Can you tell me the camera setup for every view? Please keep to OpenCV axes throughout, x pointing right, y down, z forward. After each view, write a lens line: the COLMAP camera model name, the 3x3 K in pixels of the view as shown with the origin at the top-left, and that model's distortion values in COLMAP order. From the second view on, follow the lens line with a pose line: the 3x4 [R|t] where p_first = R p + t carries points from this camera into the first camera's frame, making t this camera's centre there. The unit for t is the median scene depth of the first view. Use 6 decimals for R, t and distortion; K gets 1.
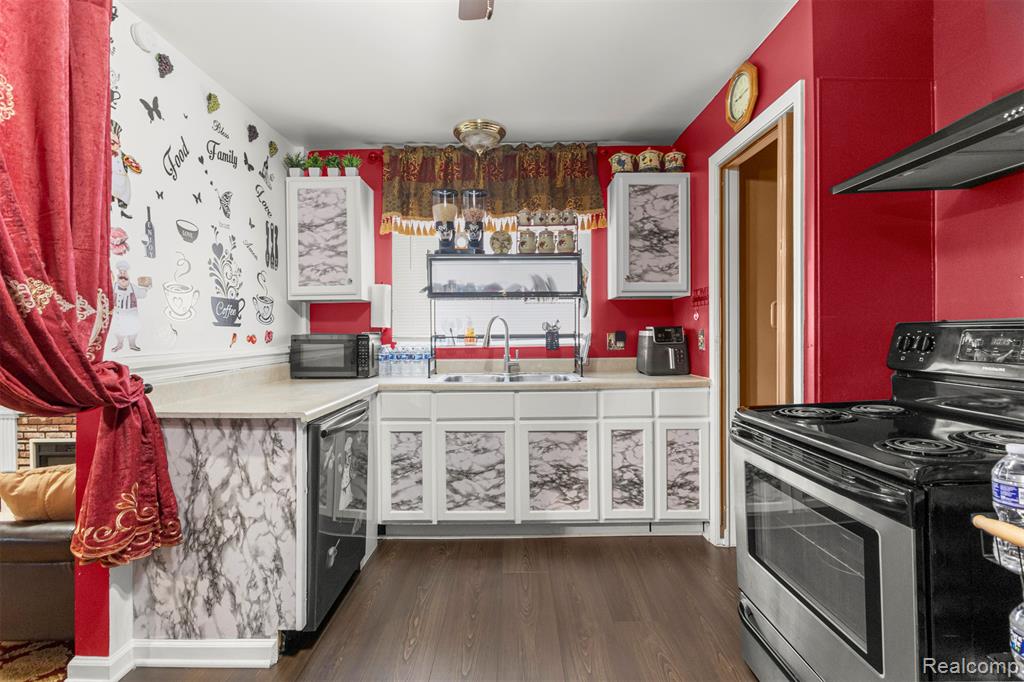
lens RADIAL K [[469.3, 0, 506.0], [0, 469.3, 337.9], [0, 0, 1]] dist [-0.001644, -0.000561]
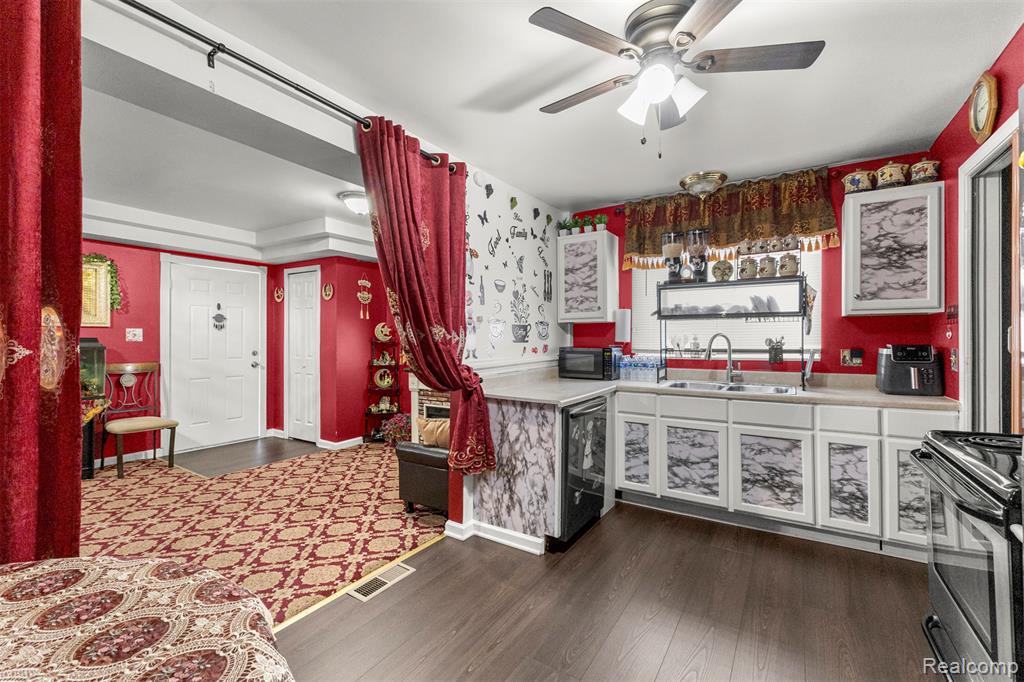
lens RADIAL K [[429.4, 0, 512.0], [0, 429.4, 341.0], [0, 0, 1]] dist [0.007953, -0.000003]
pose [[0.842417, 0.007290, -0.538777, 0.142933], [-0.007043, 0.999972, 0.002518, -0.030861], [0.538780, 0.001673, 0.842445, -0.207917]]
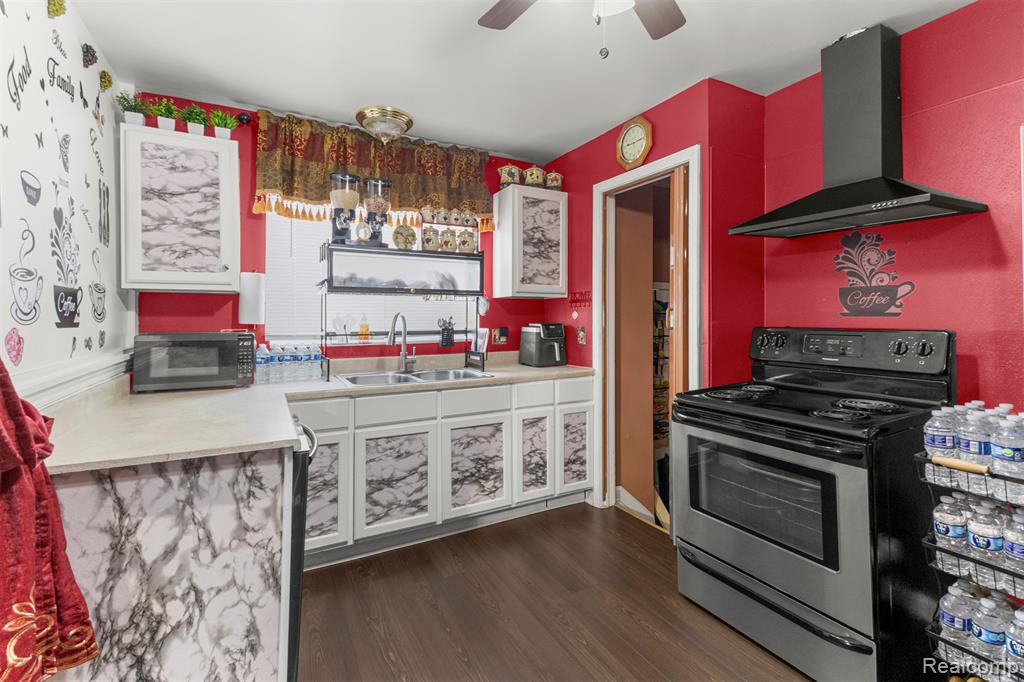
lens RADIAL K [[460.0, 0, 495.8], [0, 460.0, 316.6], [0, 0, 1]] dist [0.023141, -0.005441]
pose [[0.878912, 0.005858, 0.476947, -0.339063], [0.001302, 0.999891, -0.014681, -0.027656], [-0.476981, 0.013524, 0.878809, 0.081119]]
